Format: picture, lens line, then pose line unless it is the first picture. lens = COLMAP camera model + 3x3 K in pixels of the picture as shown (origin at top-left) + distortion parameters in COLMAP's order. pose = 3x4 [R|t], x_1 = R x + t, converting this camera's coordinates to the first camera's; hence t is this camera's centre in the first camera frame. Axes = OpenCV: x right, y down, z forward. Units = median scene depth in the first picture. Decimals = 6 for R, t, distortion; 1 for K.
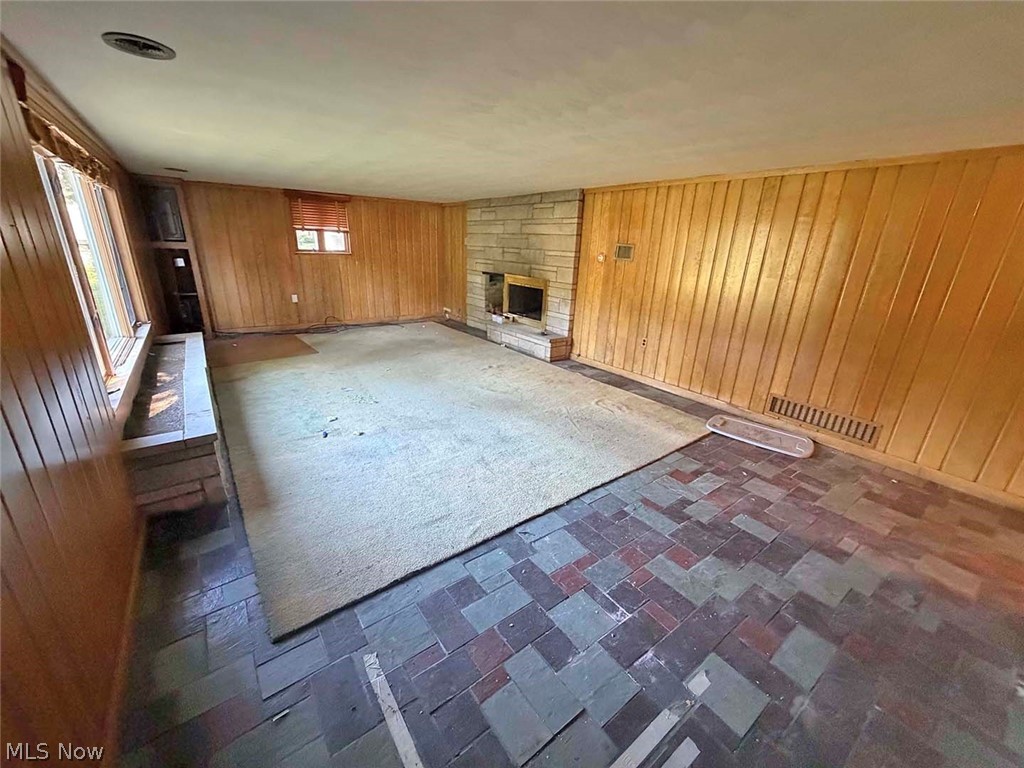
lens RADIAL K [[406.9, 0, 509.5], [0, 406.9, 382.6], [0, 0, 1]] dist [-0.000133, 0.000188]
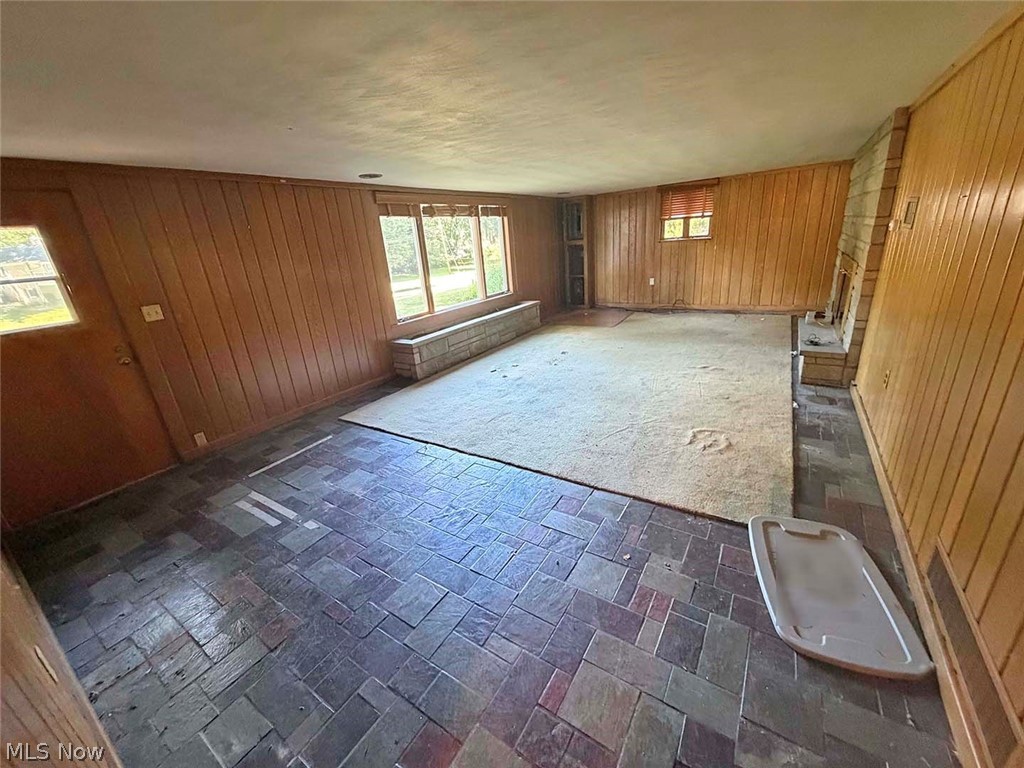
lens RADIAL K [[406.9, 0, 511.7], [0, 406.9, 384.8], [0, 0, 1]] dist [-0.000133, 0.000188]
pose [[0.347551, 0.257126, -0.901717, 0.749436], [-0.216850, 0.957637, 0.189491, -0.097697], [0.912241, 0.129680, 0.388586, 0.375317]]
